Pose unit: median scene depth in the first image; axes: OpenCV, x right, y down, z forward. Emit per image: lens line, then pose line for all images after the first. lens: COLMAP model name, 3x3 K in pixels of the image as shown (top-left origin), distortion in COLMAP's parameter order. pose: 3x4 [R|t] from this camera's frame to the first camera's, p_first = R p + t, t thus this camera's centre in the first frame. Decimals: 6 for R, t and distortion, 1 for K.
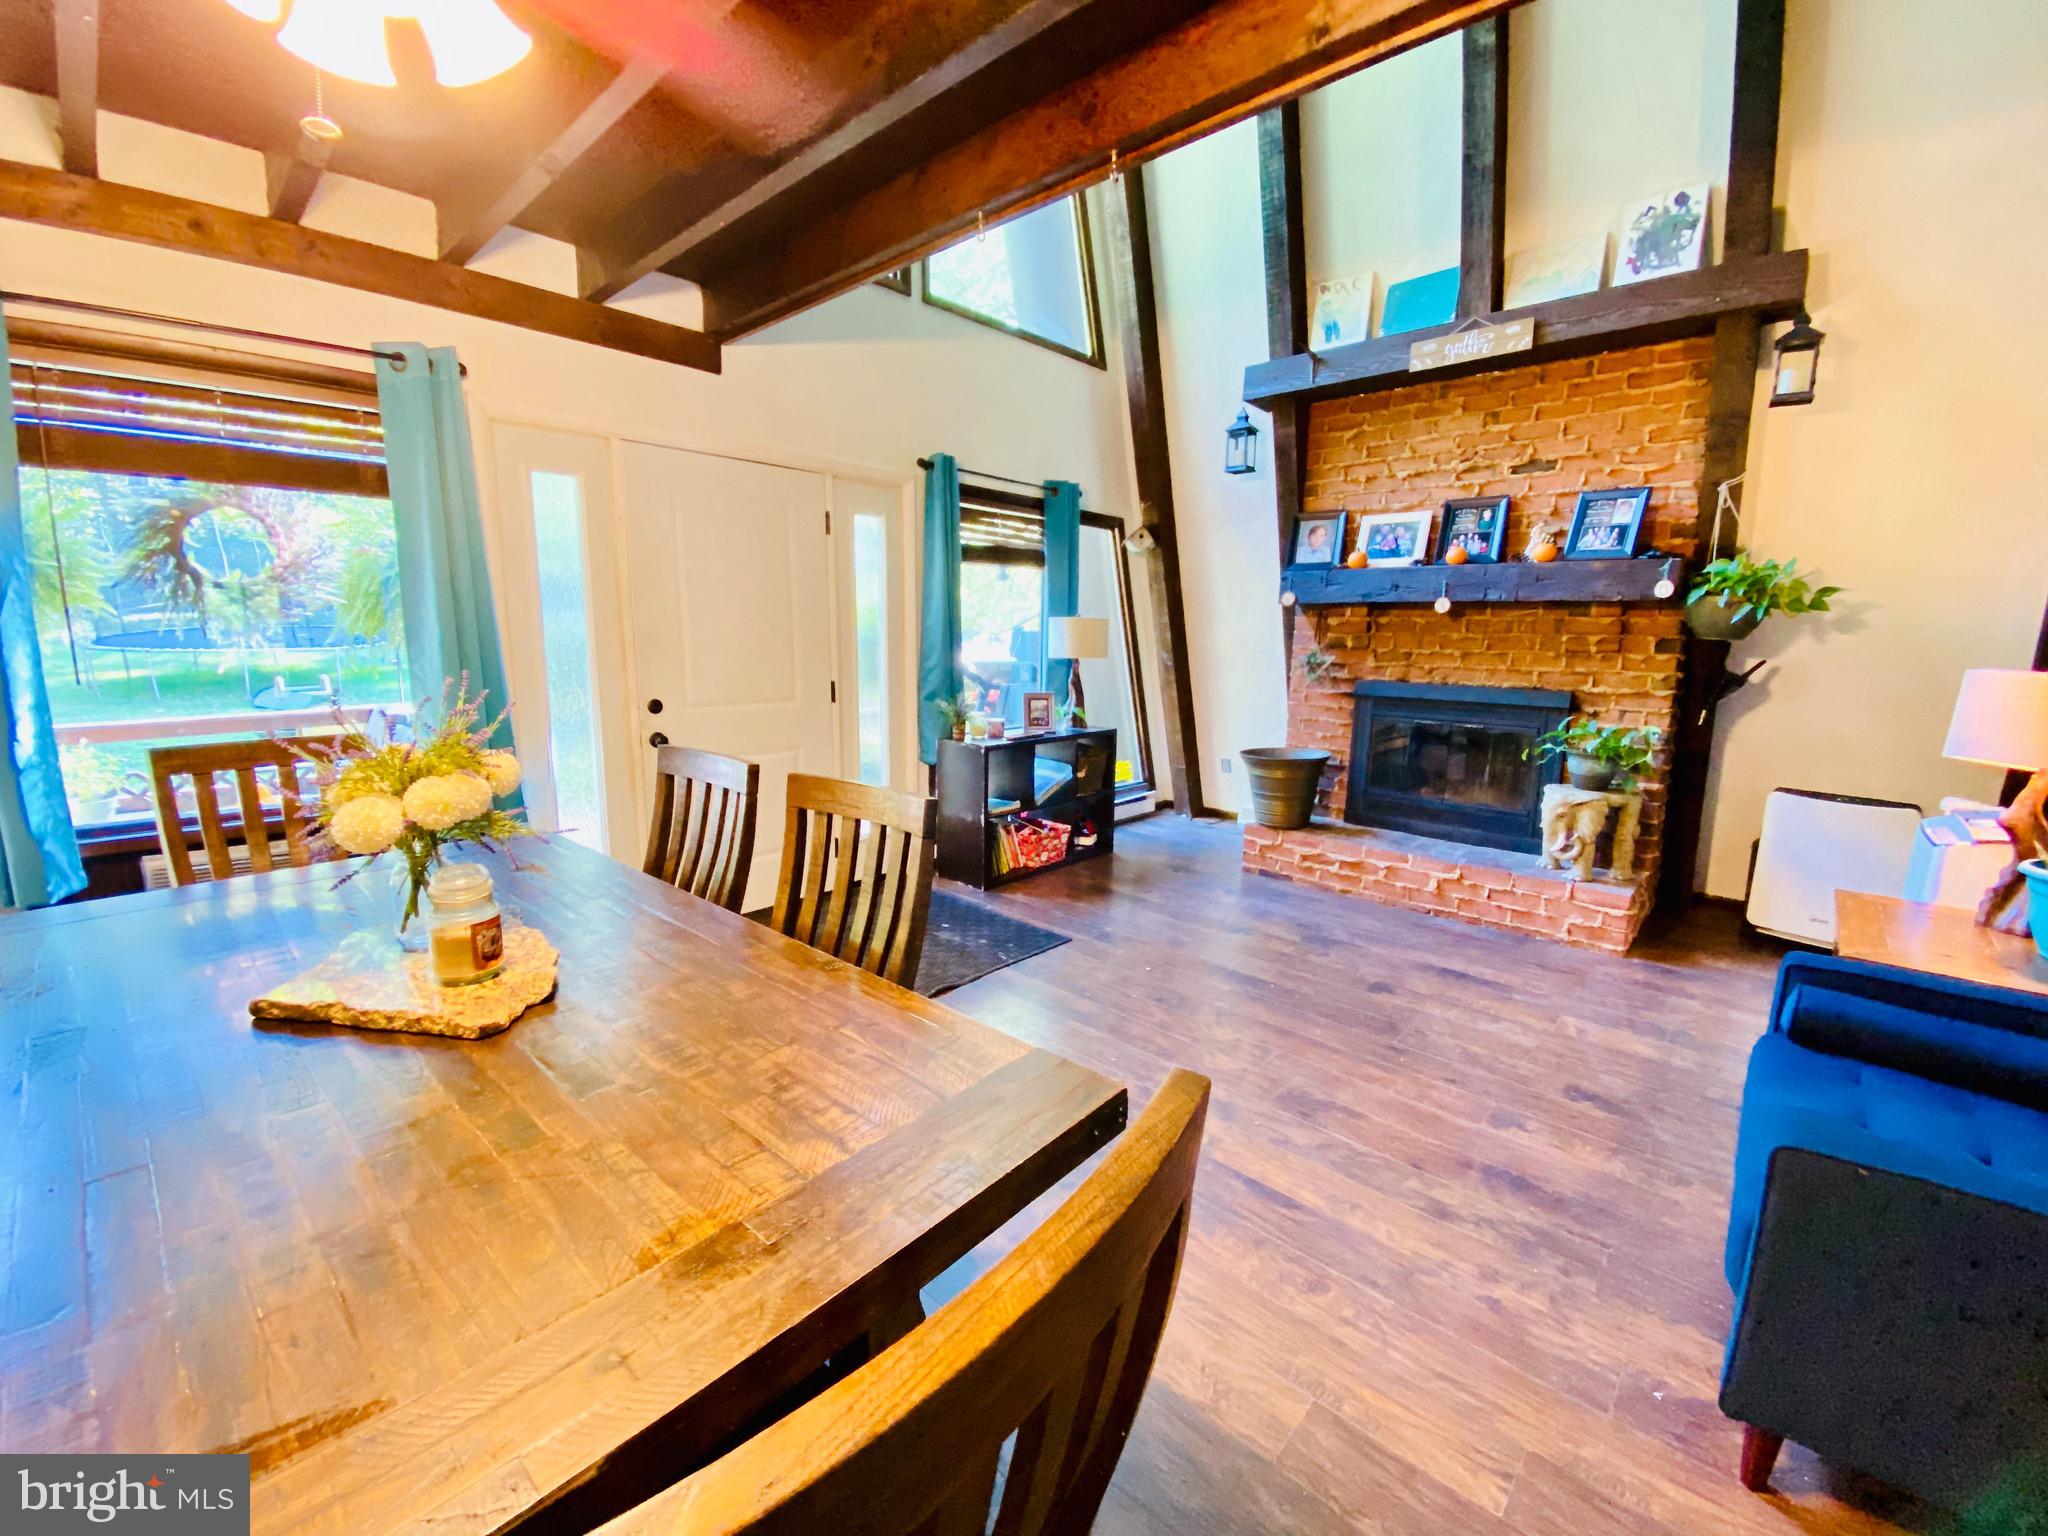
lens RADIAL K [[832.7, 0, 1018.8], [0, 832.7, 774.0], [0, 0, 1]] dist [0.021852, -0.022395]
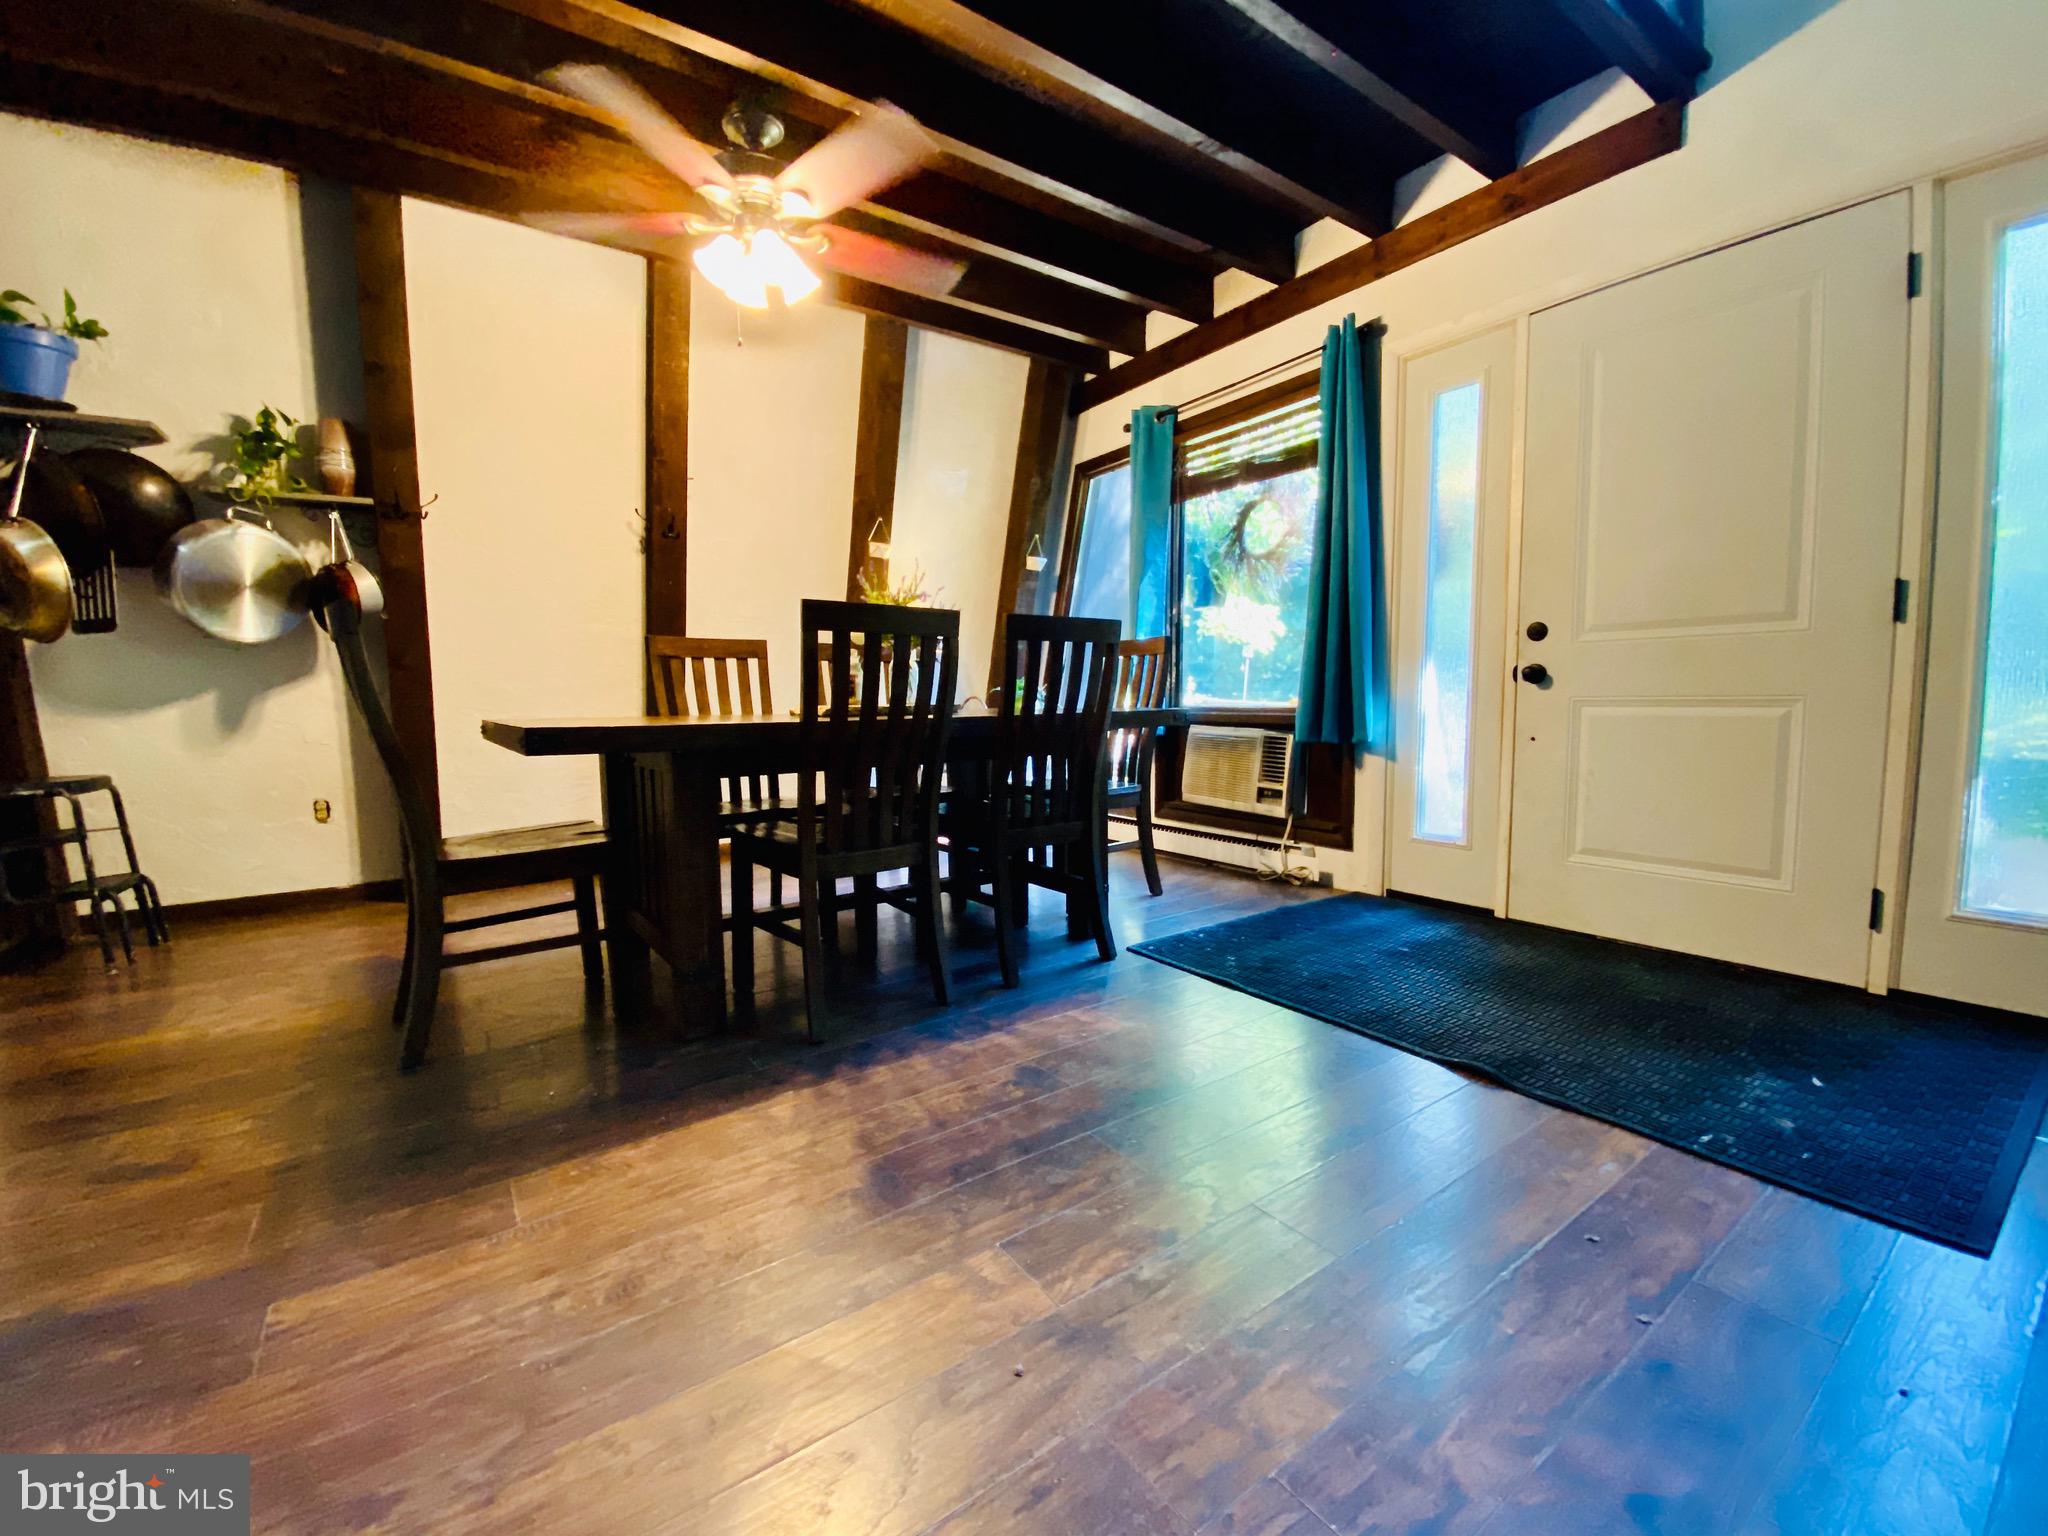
lens RADIAL K [[832.7, 0, 1018.8], [0, 832.7, 774.0], [0, 0, 1]] dist [0.021852, -0.022395]
pose [[-0.208194, 0.080612, -0.974760, 0.409328], [-0.159476, 0.980464, 0.115145, 0.035302], [0.964999, 0.179424, -0.191271, 0.611355]]
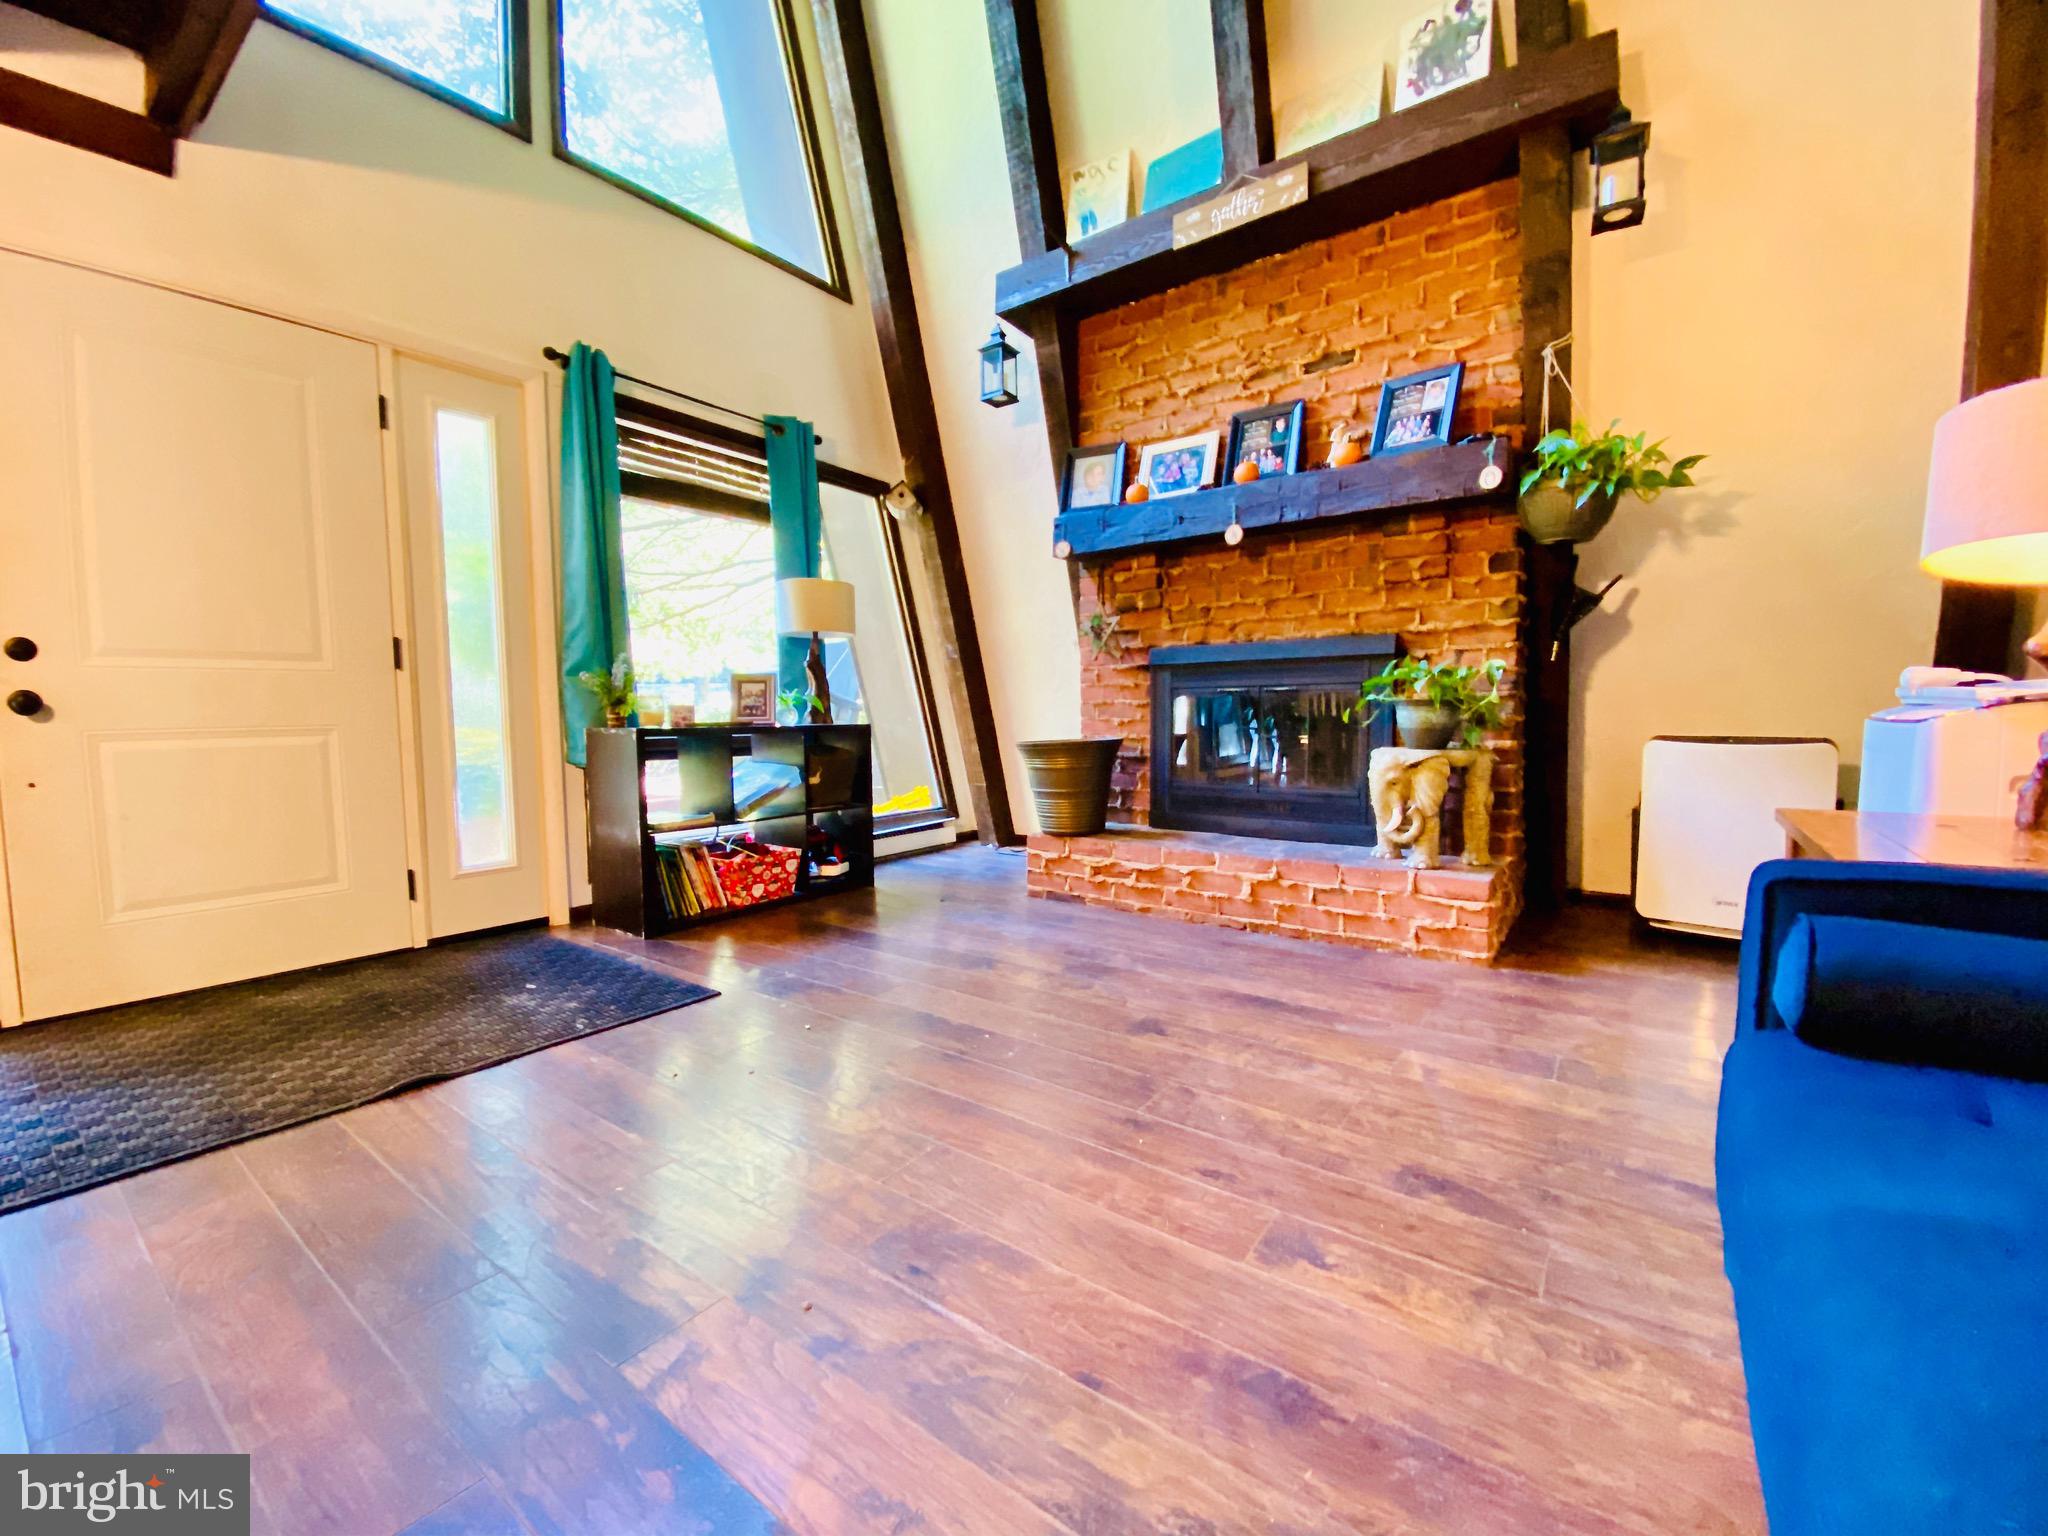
lens RADIAL K [[827.7, 0, 1021.2], [0, 827.7, 772.8], [0, 0, 1]] dist [0.039209, -0.034786]
pose [[0.993150, -0.032431, 0.112255, 0.216458], [0.043610, 0.994170, -0.098609, 0.093931], [-0.108402, 0.102829, 0.988775, 0.274467]]
